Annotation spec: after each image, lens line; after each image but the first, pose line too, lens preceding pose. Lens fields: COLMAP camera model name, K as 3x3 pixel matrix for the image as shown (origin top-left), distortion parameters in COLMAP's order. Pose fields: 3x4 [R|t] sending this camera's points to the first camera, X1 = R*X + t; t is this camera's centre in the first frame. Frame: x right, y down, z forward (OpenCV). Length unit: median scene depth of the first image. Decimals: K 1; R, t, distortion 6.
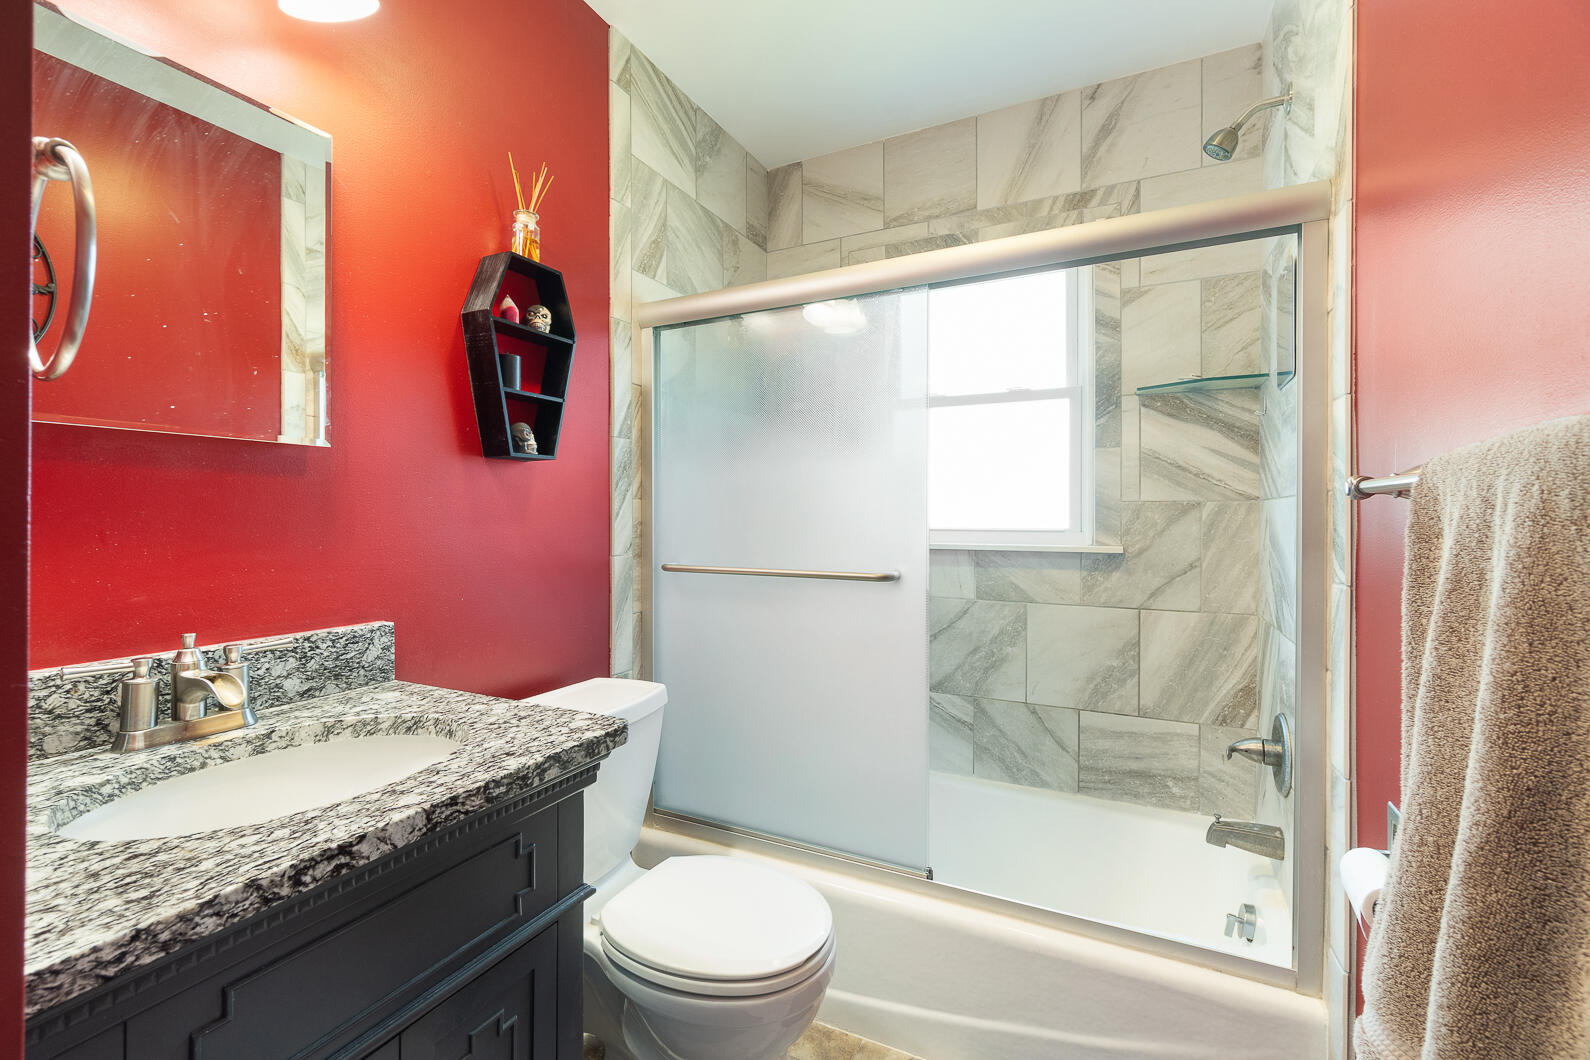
lens RADIAL K [[674.7, 0, 794.1], [0, 674.7, 520.8], [0, 0, 1]] dist [-0.006989, 0.001098]
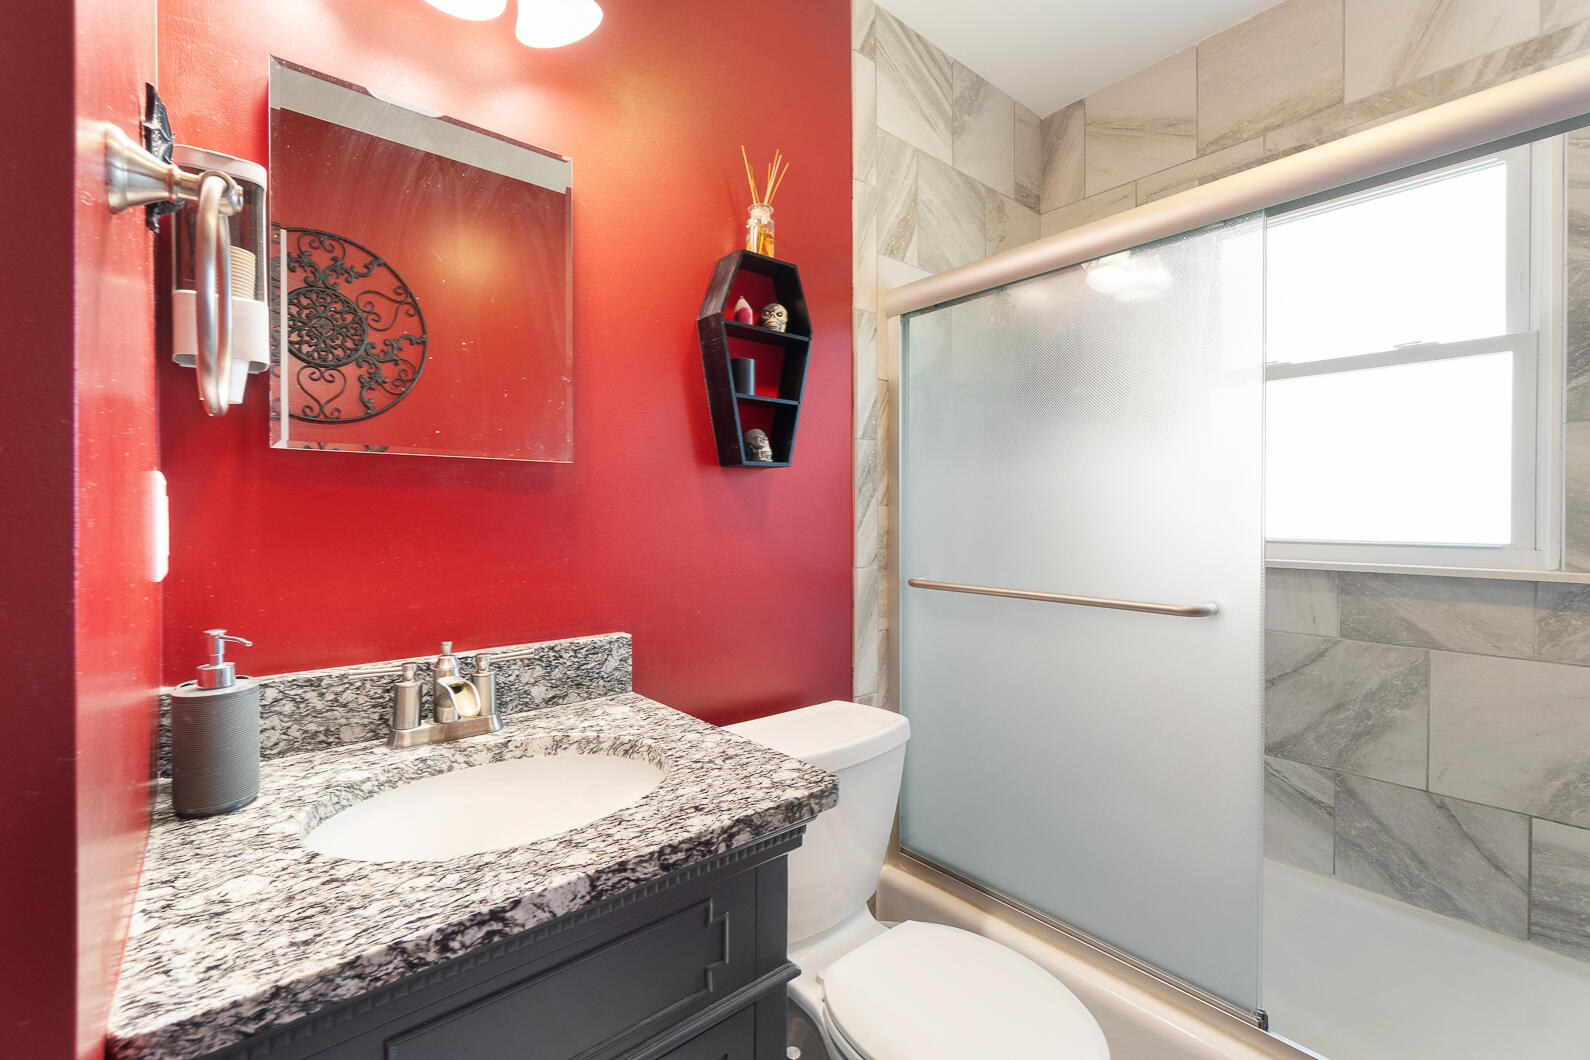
lens RADIAL K [[674.7, 0, 794.1], [0, 674.7, 520.8], [0, 0, 1]] dist [-0.006989, 0.001098]
pose [[0.917295, 0.003706, -0.398192, 0.024872], [-0.001898, 0.999986, 0.004935, -0.020549], [0.398205, -0.003771, 0.917289, 0.147573]]
